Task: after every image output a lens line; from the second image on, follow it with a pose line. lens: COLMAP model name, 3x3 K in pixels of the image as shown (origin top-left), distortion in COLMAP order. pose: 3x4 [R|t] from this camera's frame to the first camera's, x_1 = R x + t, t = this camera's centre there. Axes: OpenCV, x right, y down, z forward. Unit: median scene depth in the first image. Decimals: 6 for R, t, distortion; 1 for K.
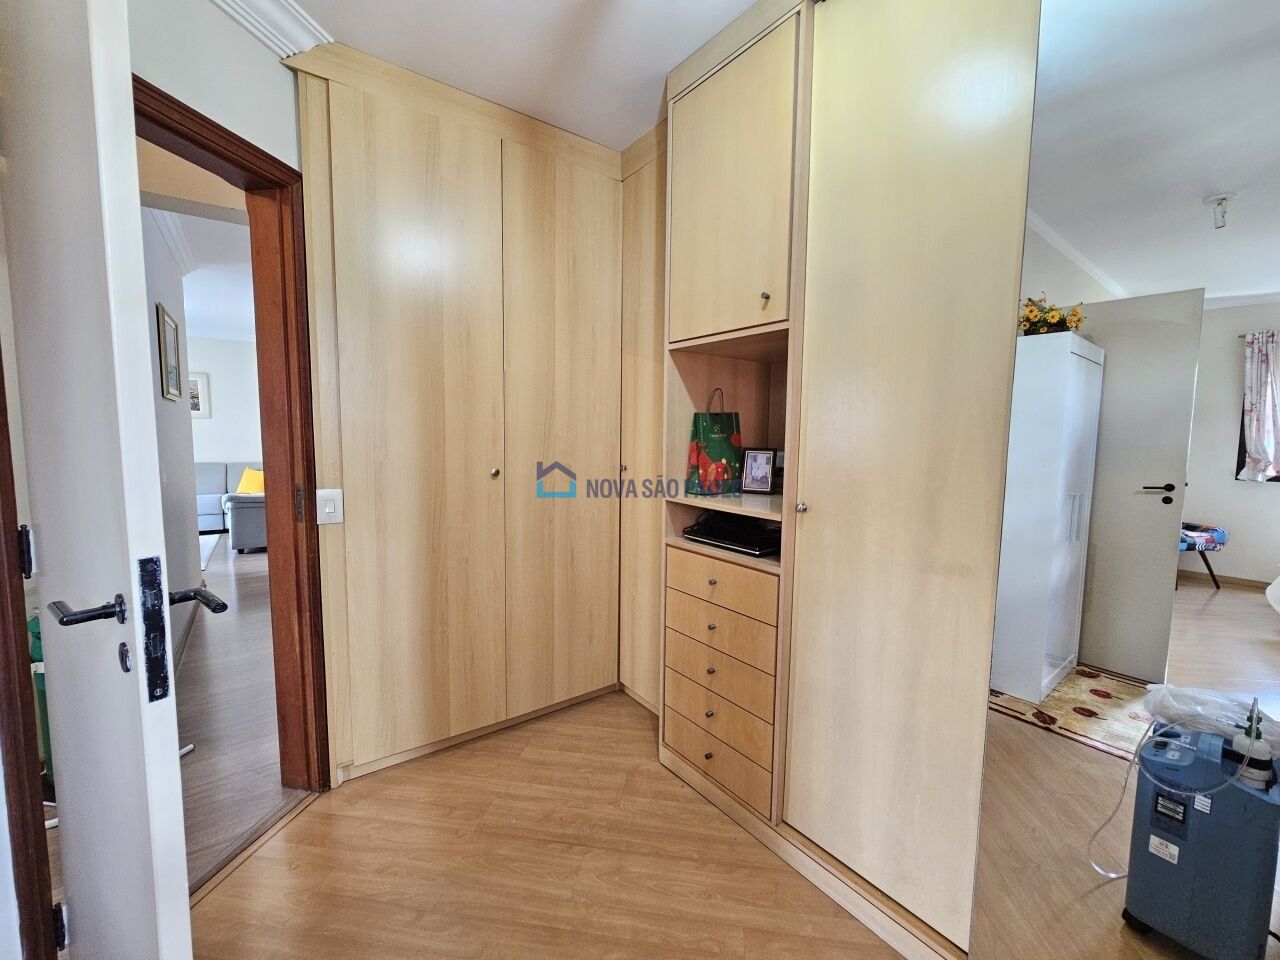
lens RADIAL K [[524.8, 0, 643.6], [0, 524.8, 476.0], [0, 0, 1]] dist [-0.006599, 0.001829]
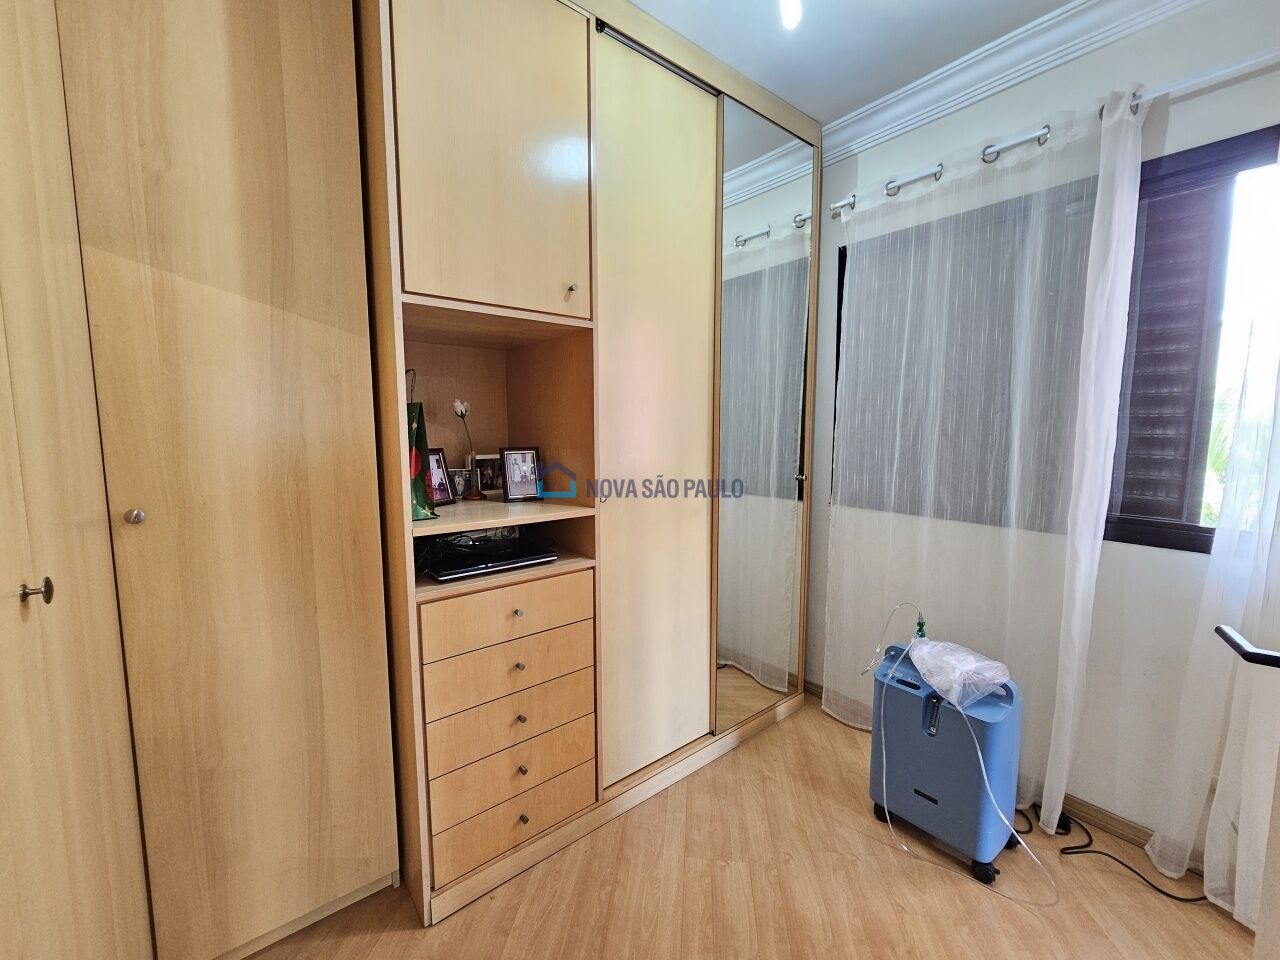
lens RADIAL K [[524.8, 0, 637.2], [0, 524.8, 478.6], [0, 0, 1]] dist [-0.006599, 0.001829]
pose [[-0.029650, -0.112449, 0.993215, -0.726854], [0.086934, 0.989597, 0.114634, -0.092212], [-0.995773, 0.089743, -0.019566, 0.884061]]
